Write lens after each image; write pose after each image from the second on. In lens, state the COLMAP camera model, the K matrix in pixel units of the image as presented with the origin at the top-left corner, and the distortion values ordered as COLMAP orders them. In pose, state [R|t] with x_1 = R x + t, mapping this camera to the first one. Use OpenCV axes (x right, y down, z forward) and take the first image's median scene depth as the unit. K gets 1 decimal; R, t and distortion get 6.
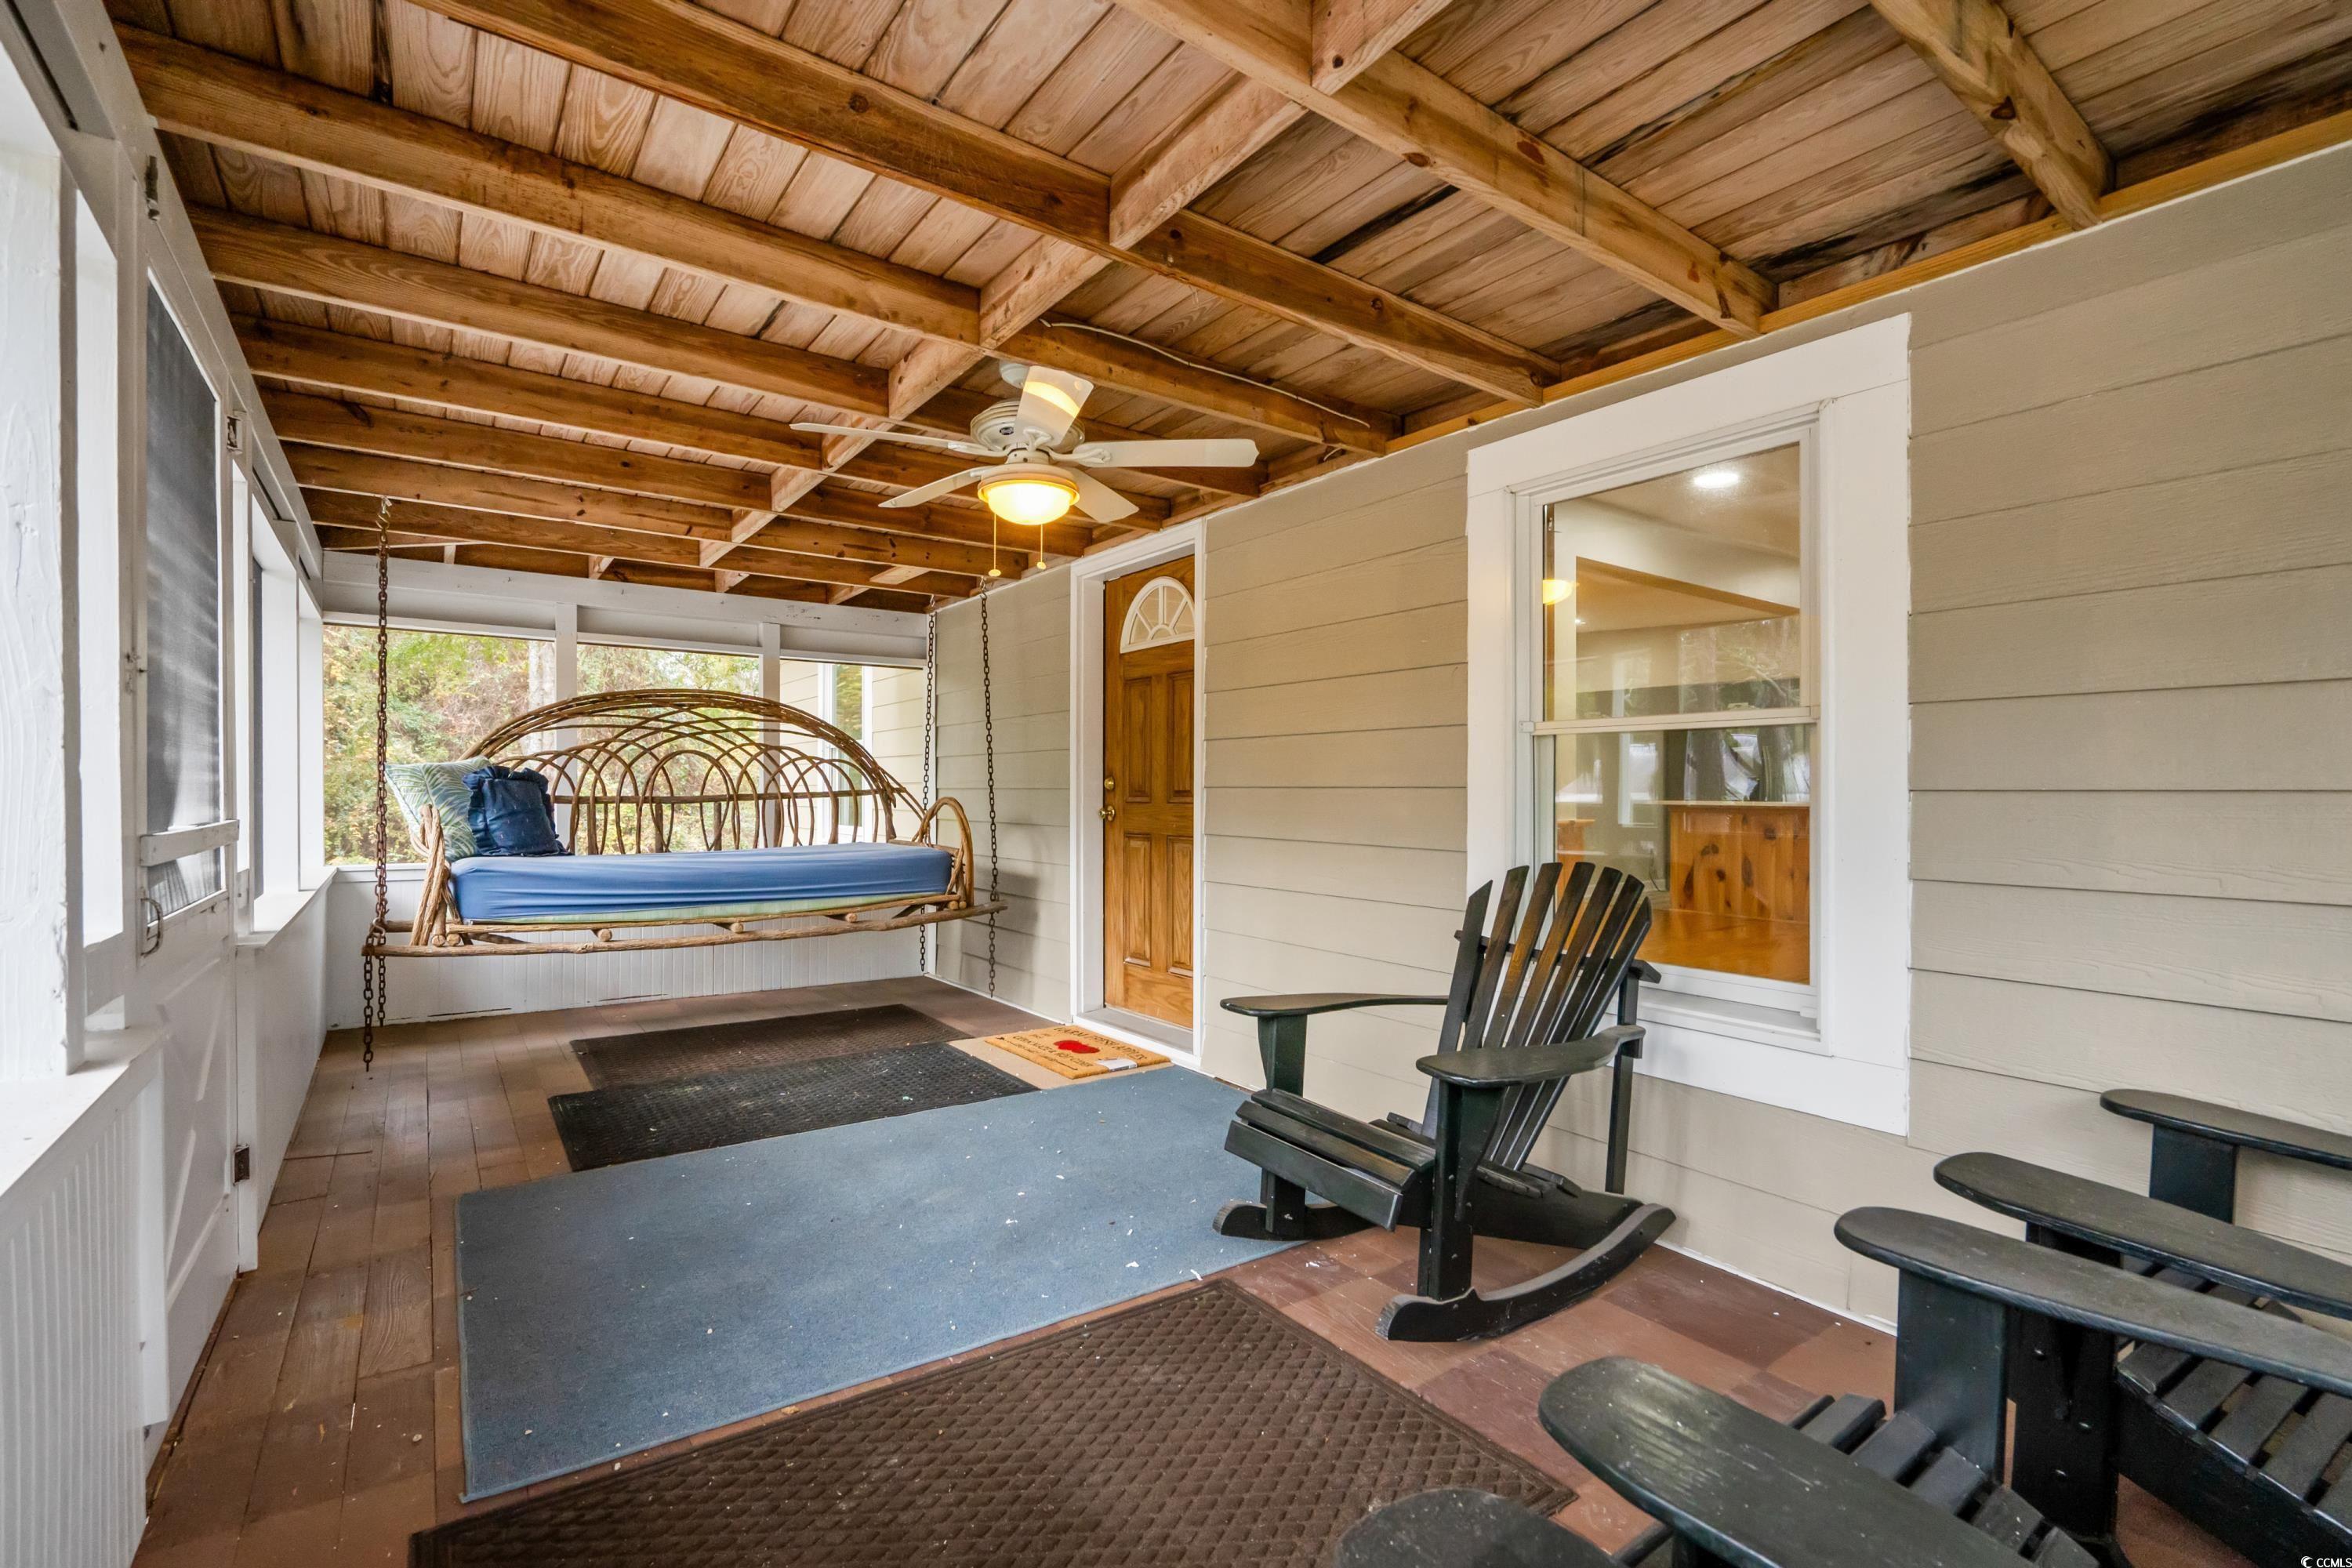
lens RADIAL K [[1063.2, 0, 1176.0], [0, 1063.2, 784.0], [0, 0, 1]] dist [-0.005536, -0.000086]
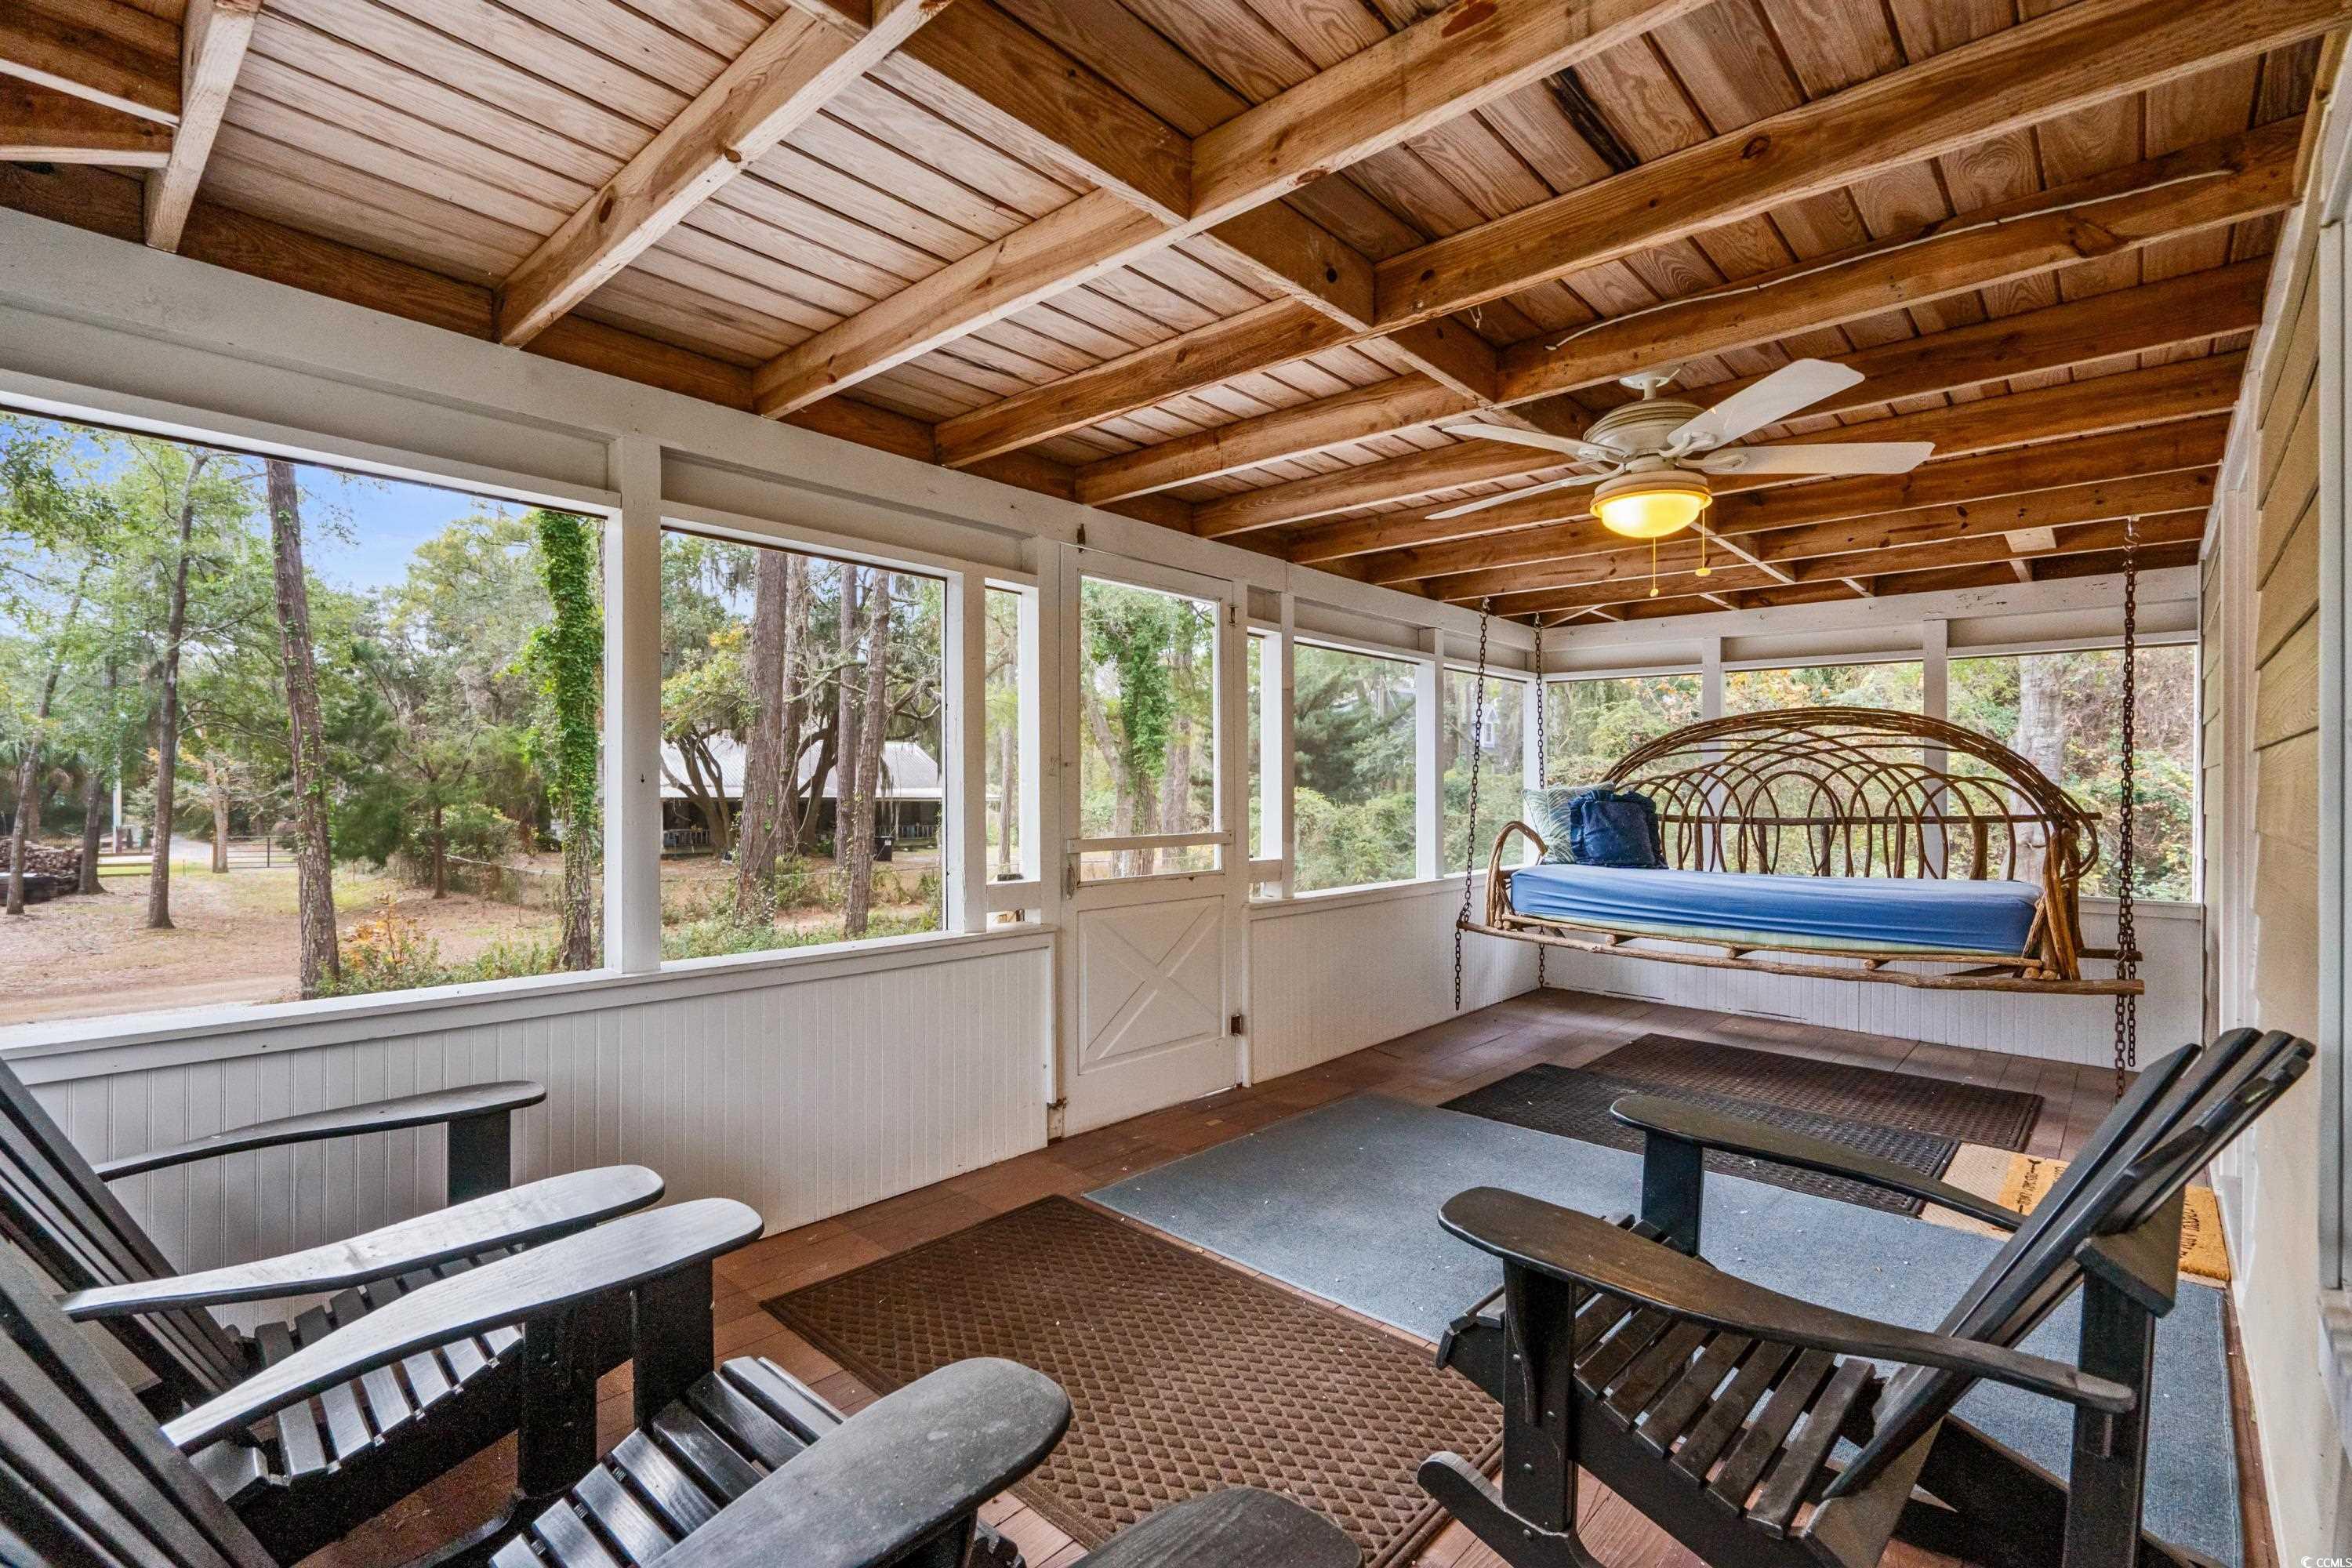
lens RADIAL K [[1067.3, 0, 1167.9], [0, 1067.3, 782.6], [0, 0, 1]] dist [-0.017023, 0.012107]
pose [[0.198448, -0.004878, -0.980099, 0.402471], [0.002350, 0.999987, -0.004501, -0.018952], [0.980109, -0.001410, 0.198457, 0.249109]]
